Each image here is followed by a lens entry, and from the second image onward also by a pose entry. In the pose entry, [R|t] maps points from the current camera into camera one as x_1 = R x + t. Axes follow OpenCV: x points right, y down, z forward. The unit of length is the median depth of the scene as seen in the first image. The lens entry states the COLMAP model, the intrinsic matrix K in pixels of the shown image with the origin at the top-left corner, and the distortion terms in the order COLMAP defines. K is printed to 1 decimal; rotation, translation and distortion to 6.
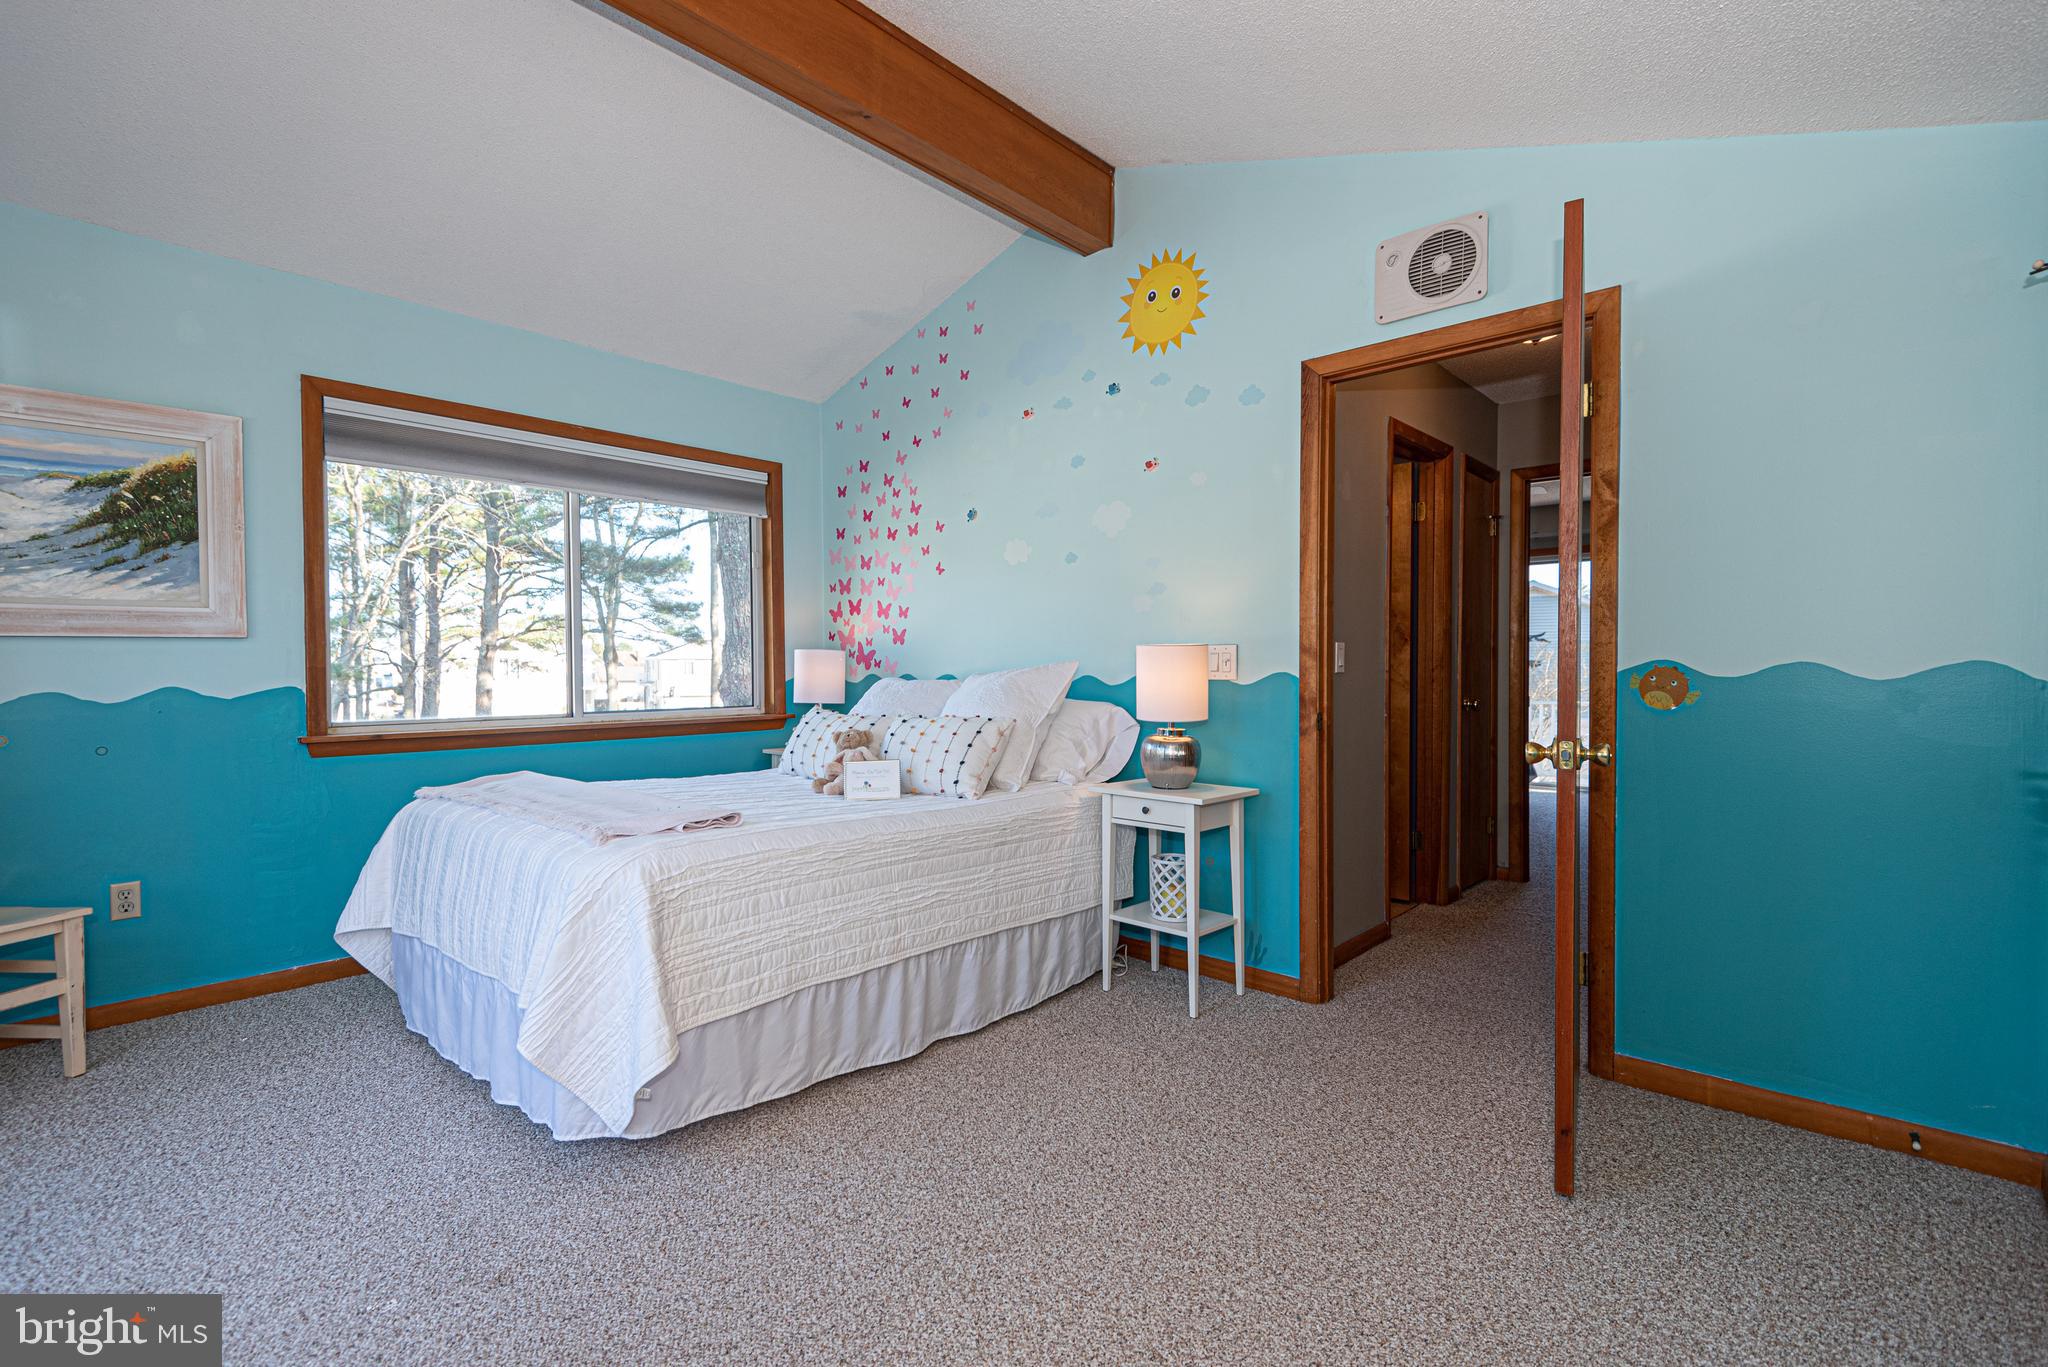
lens RADIAL K [[925.1, 0, 1030.8], [0, 925.1, 674.3], [0, 0, 1]] dist [0.036379, -0.016970]
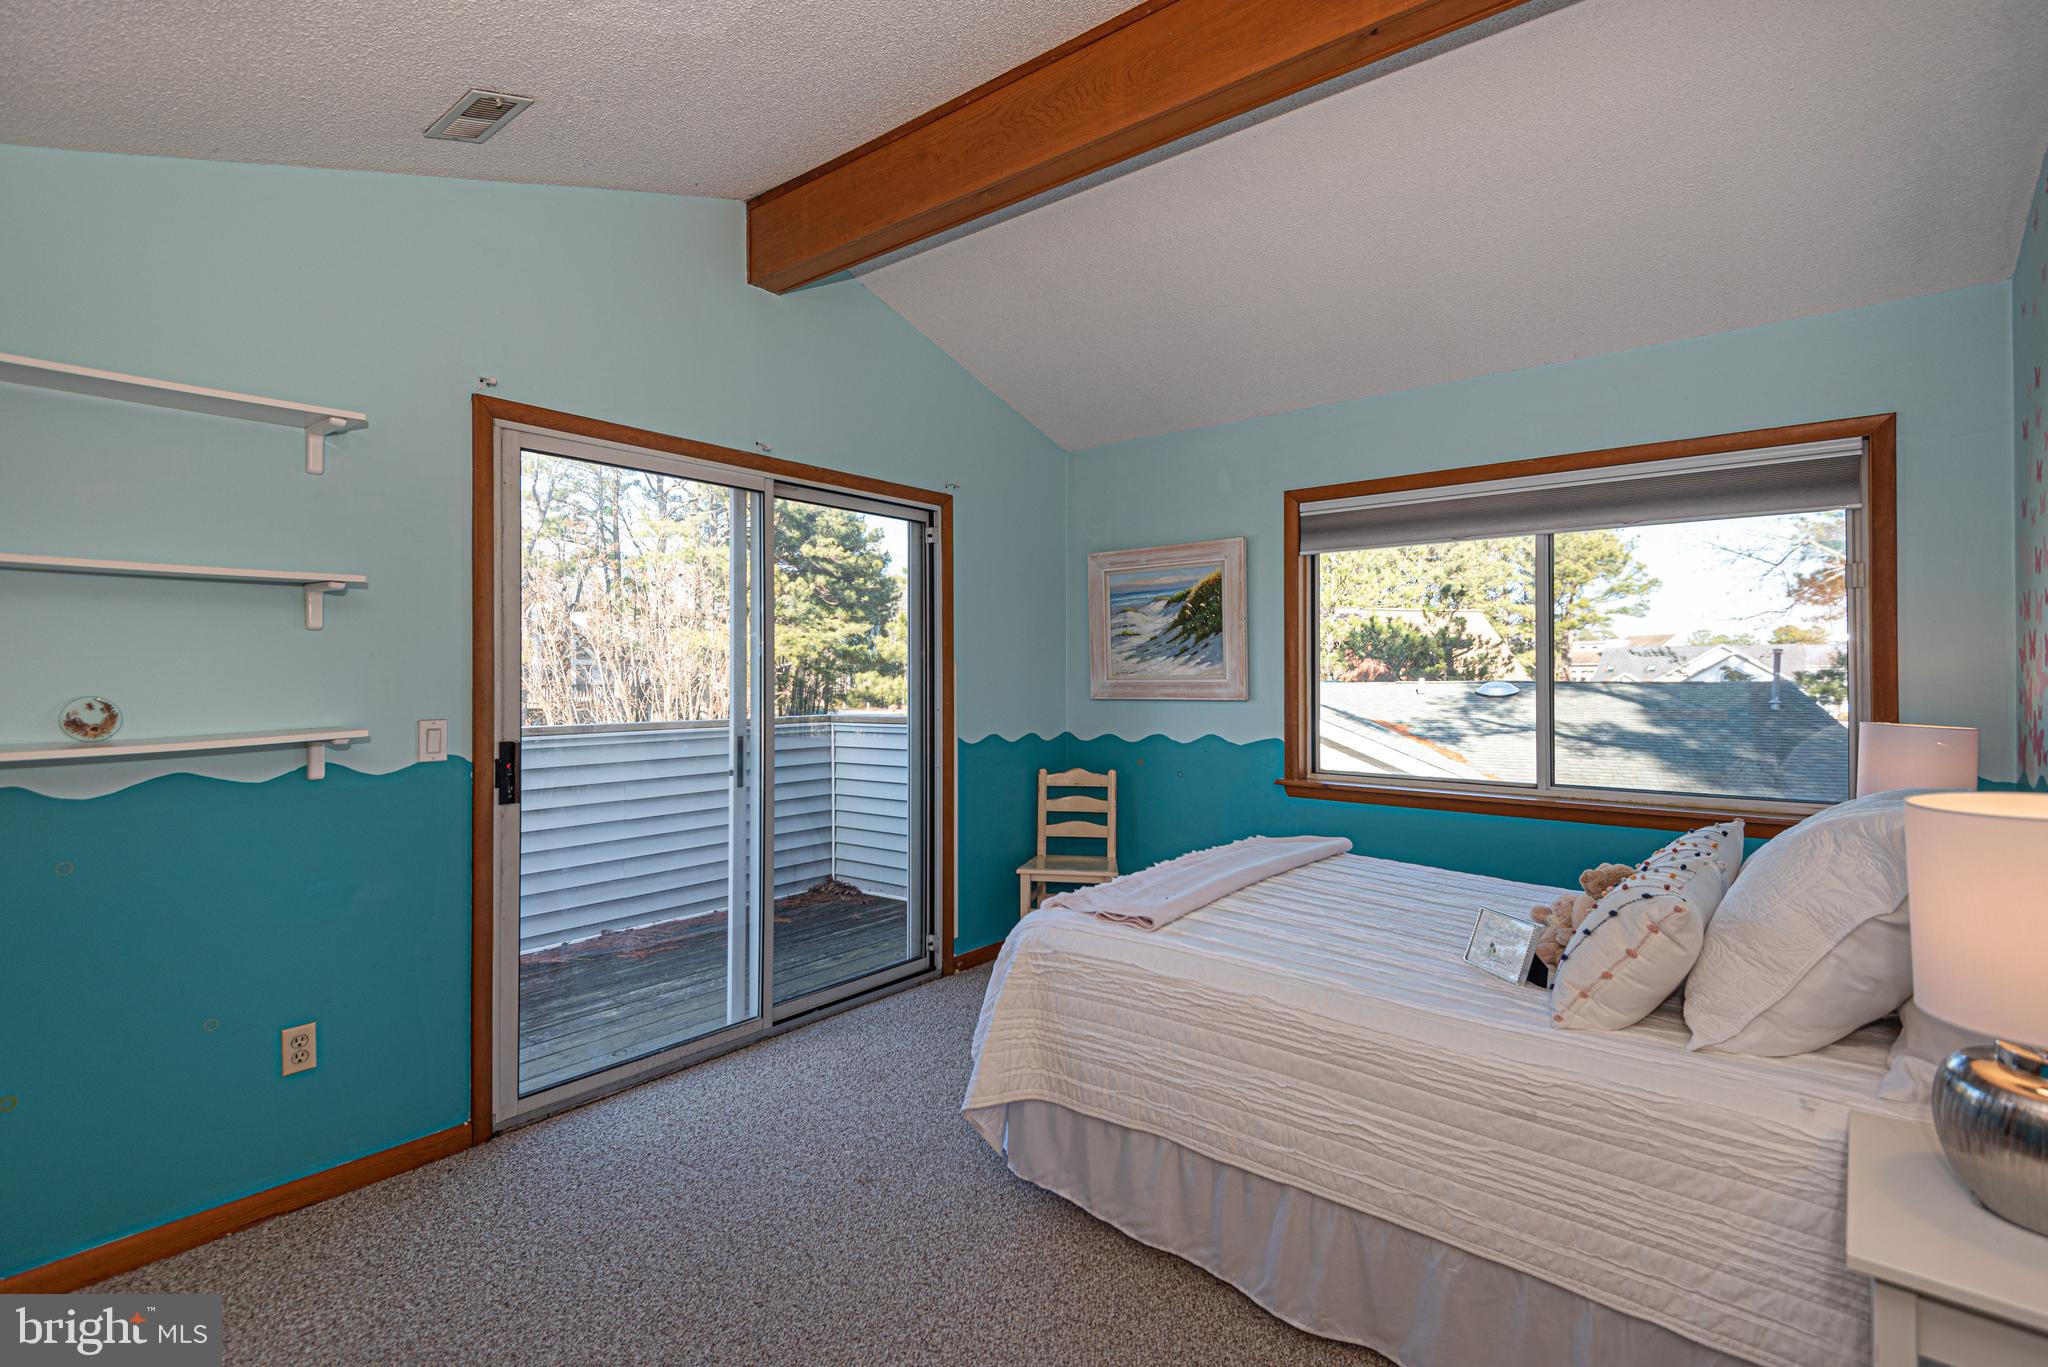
lens RADIAL K [[925.1, 0, 1030.8], [0, 925.1, 674.3], [0, 0, 1]] dist [0.036379, -0.016970]
pose [[0.083285, 0.001260, -0.996525, 0.484531], [-0.014856, 0.999890, 0.000022, -0.076364], [0.996415, 0.014803, 0.083295, 0.624662]]
